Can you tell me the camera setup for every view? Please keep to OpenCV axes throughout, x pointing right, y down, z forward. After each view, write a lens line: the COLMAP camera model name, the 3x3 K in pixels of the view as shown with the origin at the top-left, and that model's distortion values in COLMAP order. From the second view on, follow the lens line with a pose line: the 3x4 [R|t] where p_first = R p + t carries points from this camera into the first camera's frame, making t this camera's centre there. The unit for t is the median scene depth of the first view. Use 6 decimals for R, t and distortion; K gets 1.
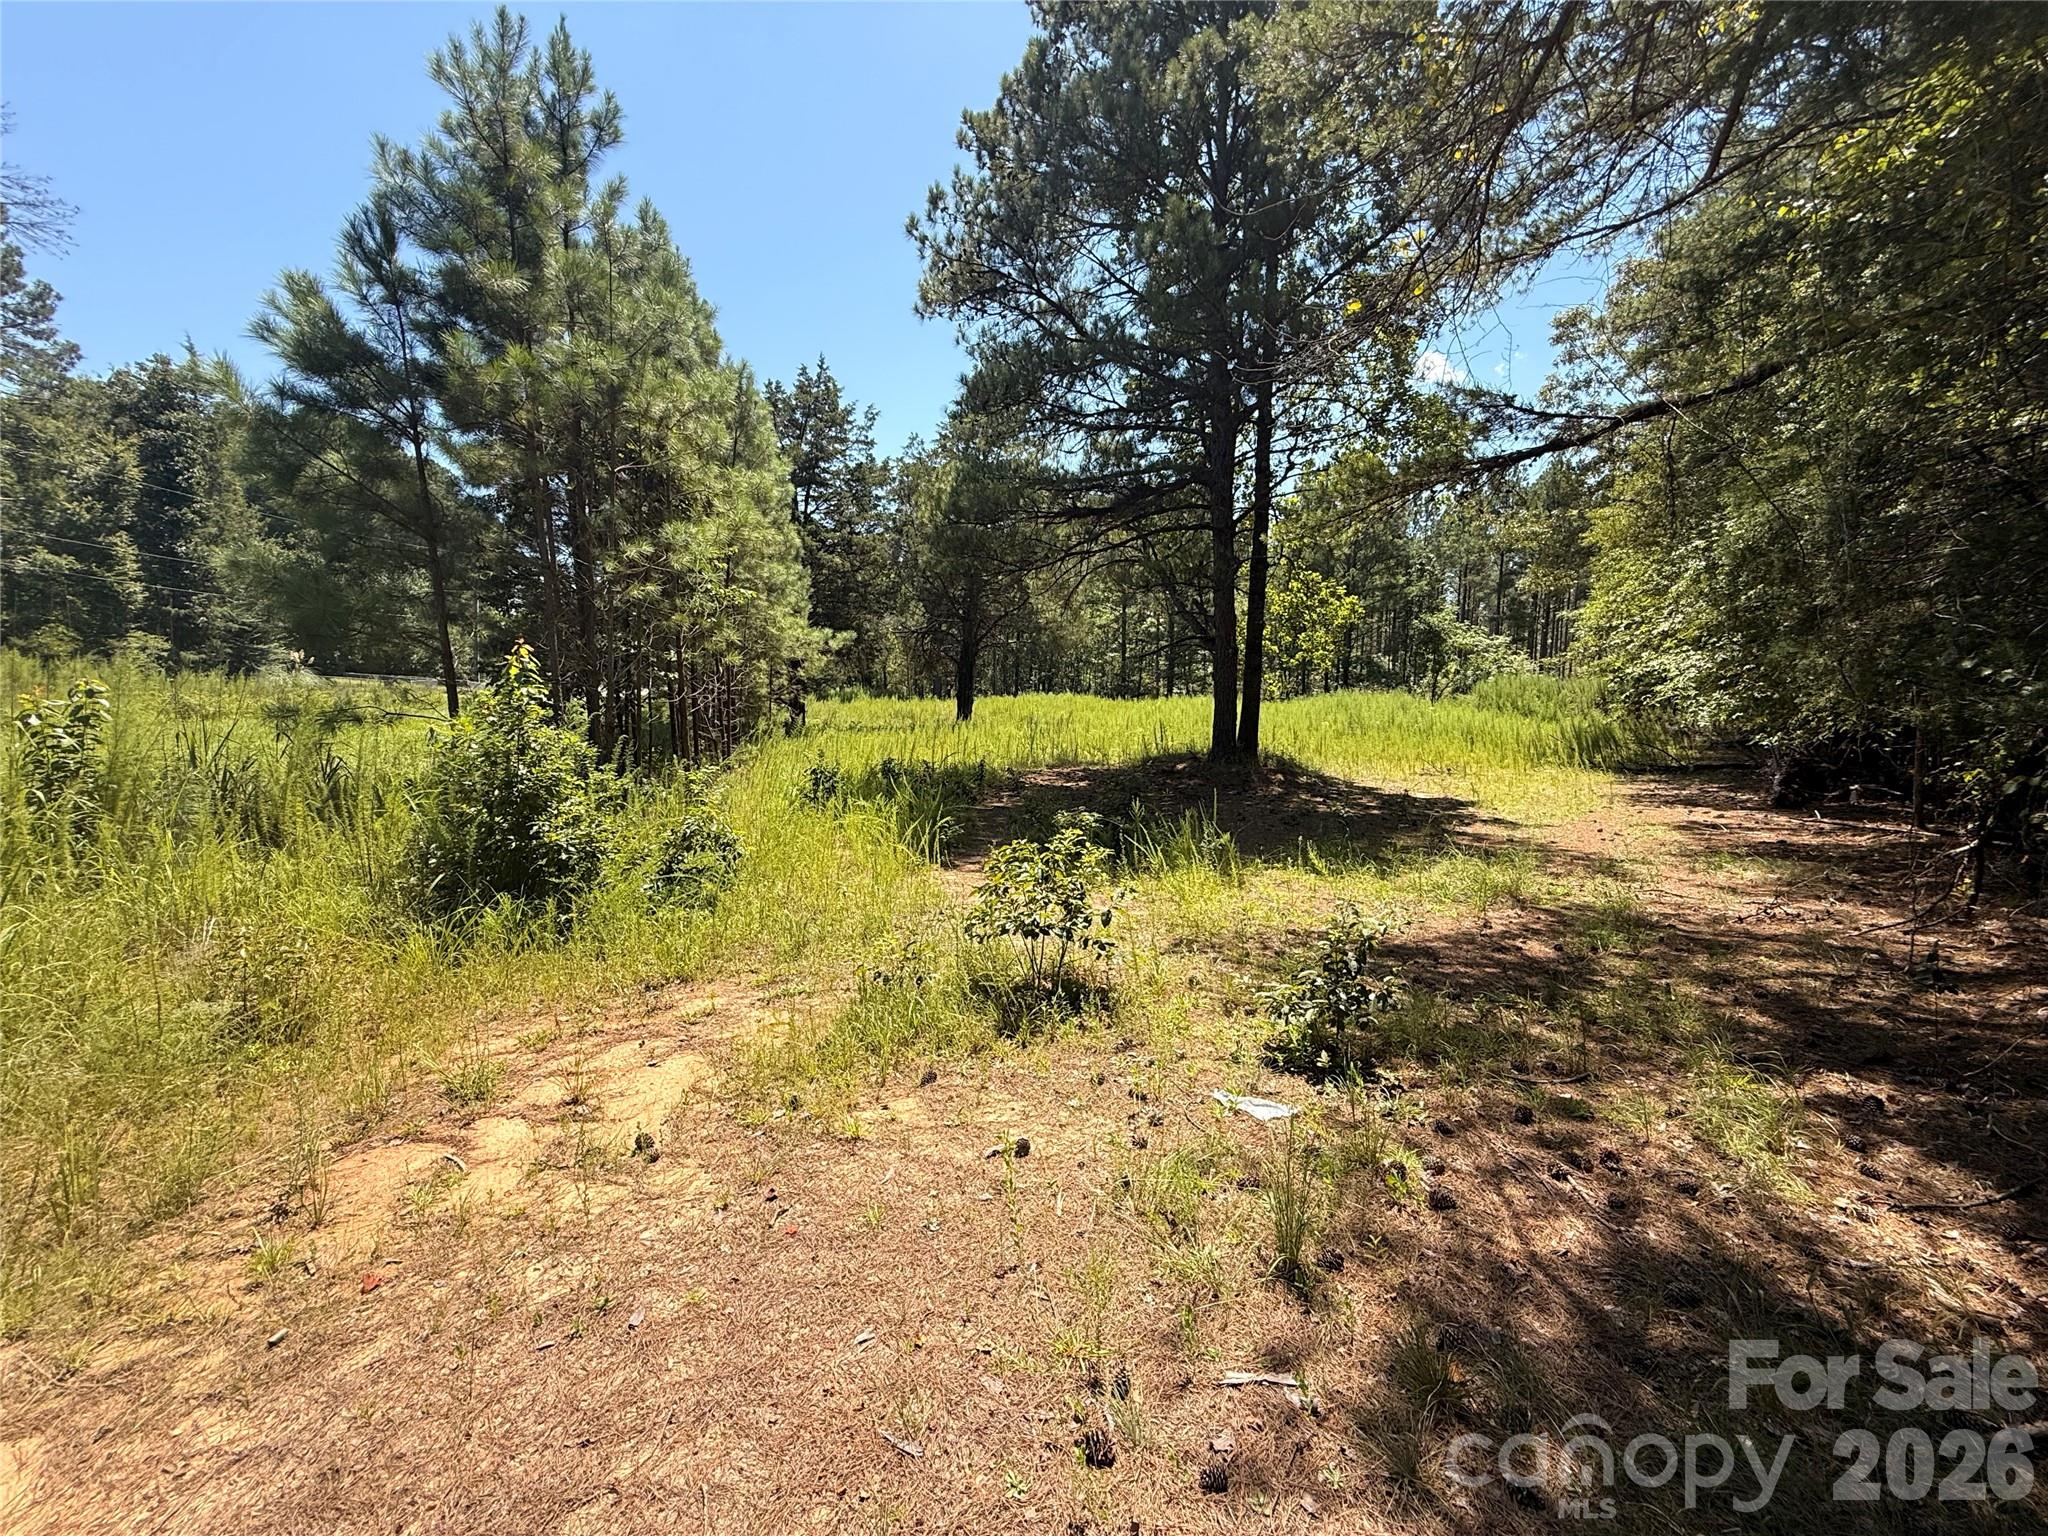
lens RADIAL K [[819.5, 0, 1019.7], [0, 819.5, 766.2], [0, 0, 1]] dist [0.004849, 0.000494]
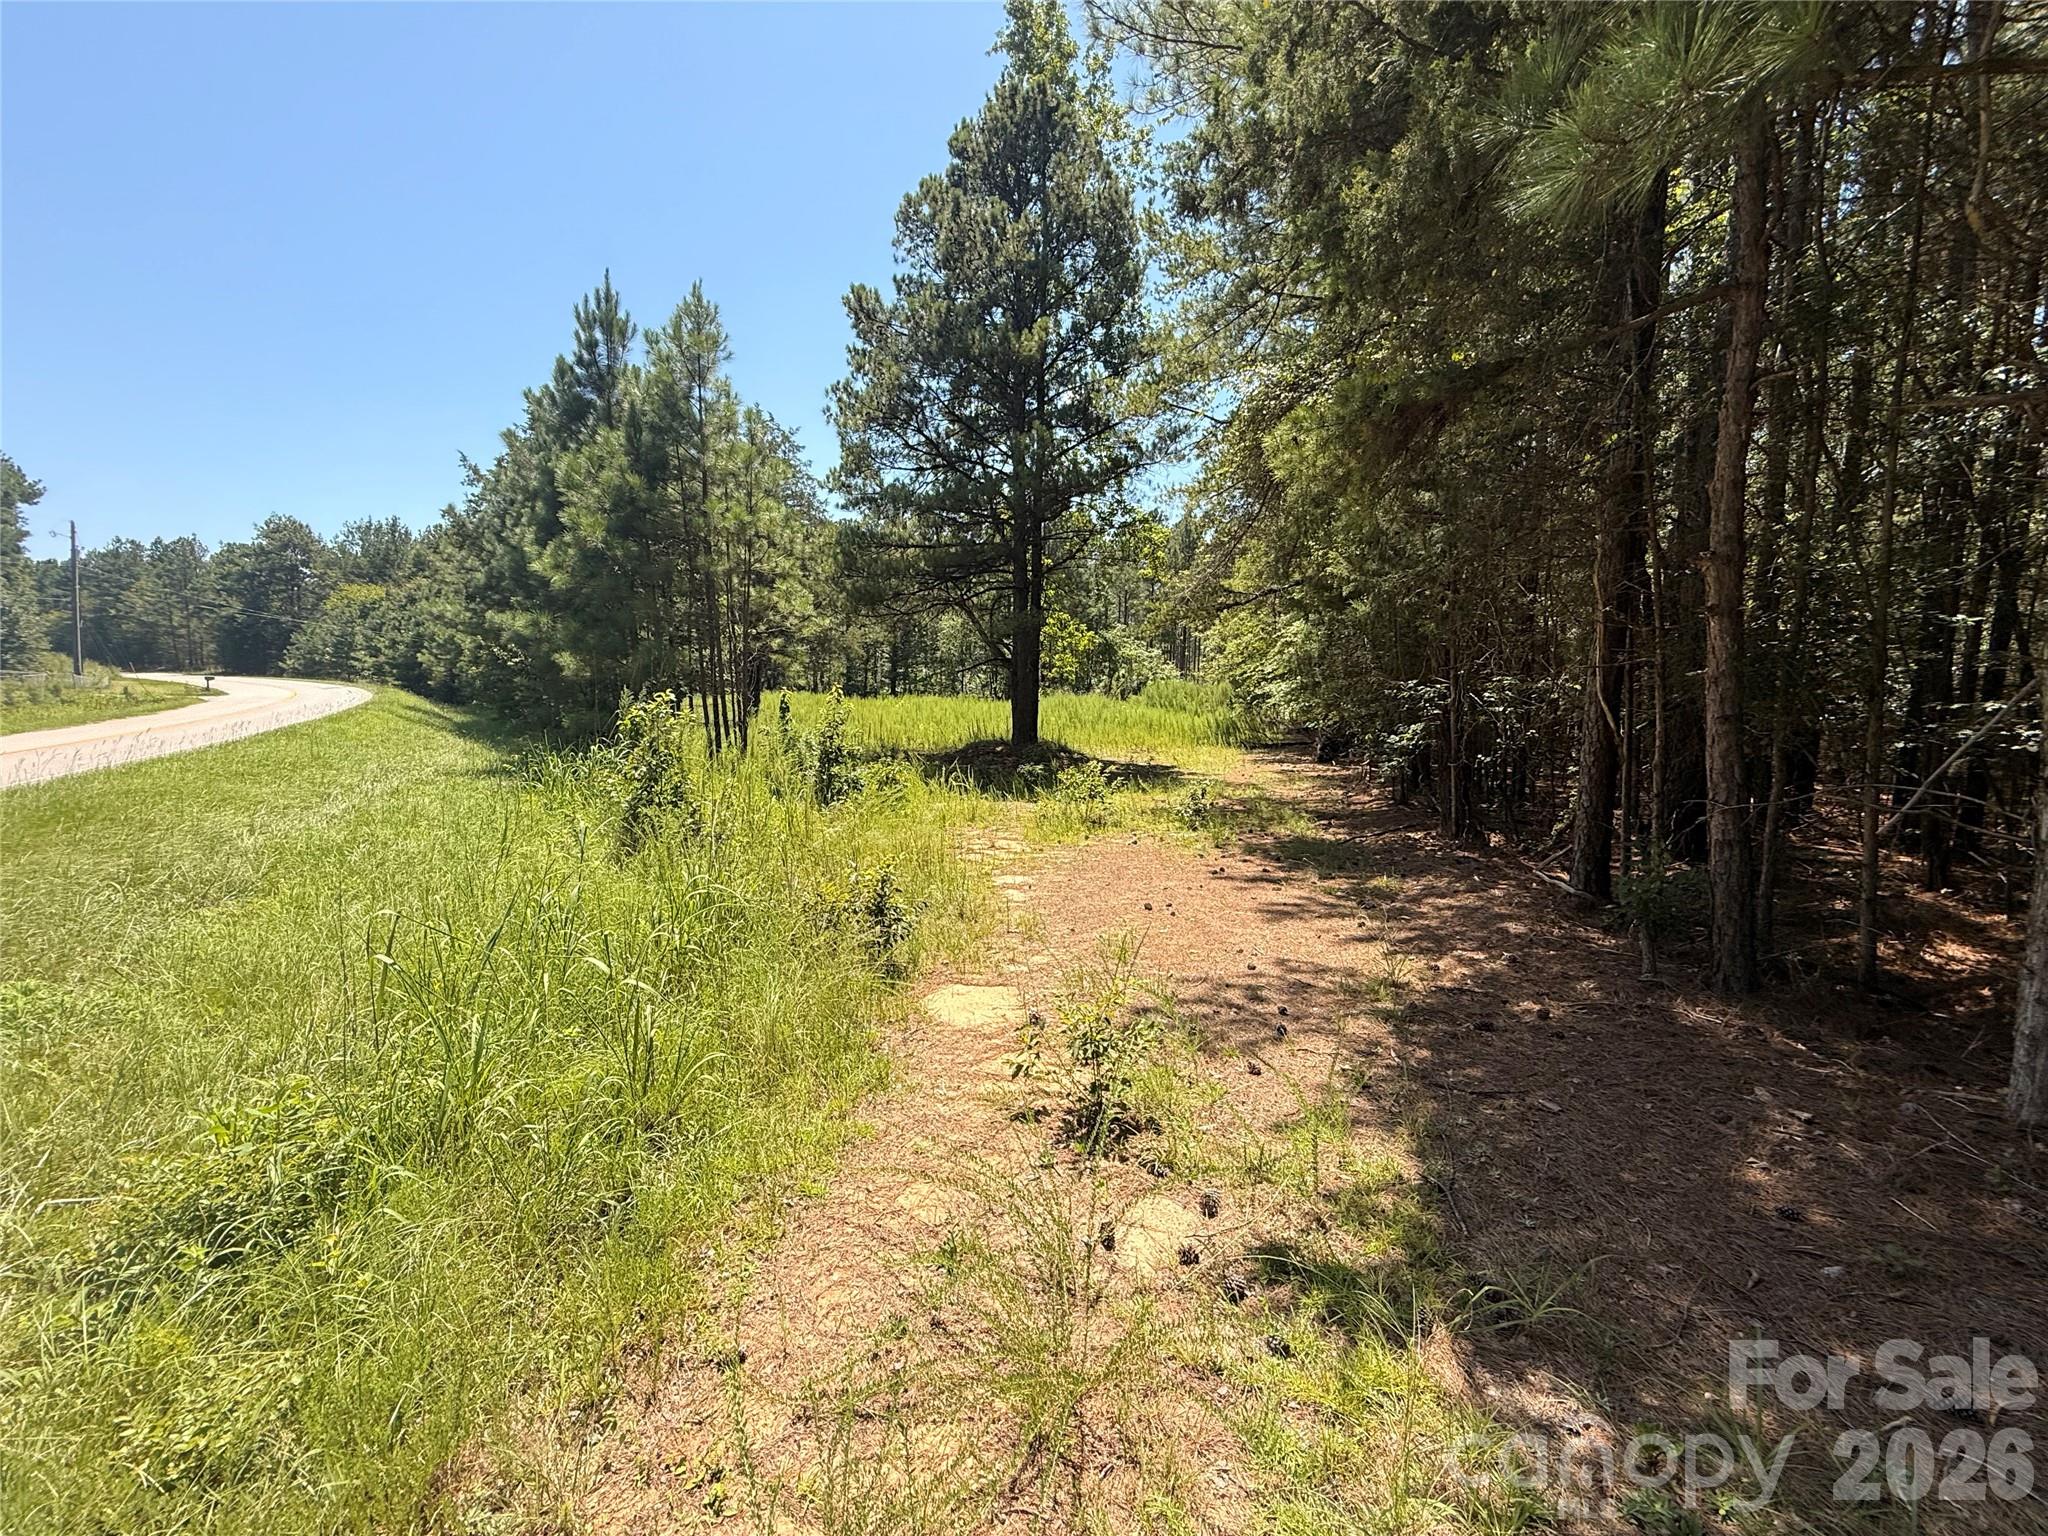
lens RADIAL K [[819.5, 0, 1026.6], [0, 819.5, 766.0], [0, 0, 1]] dist [0.004849, 0.000494]
pose [[0.924098, -0.030307, 0.380952, -0.267485], [0.028433, 0.999540, 0.010548, 0.014431], [-0.381097, 0.001084, 0.924535, -0.312442]]
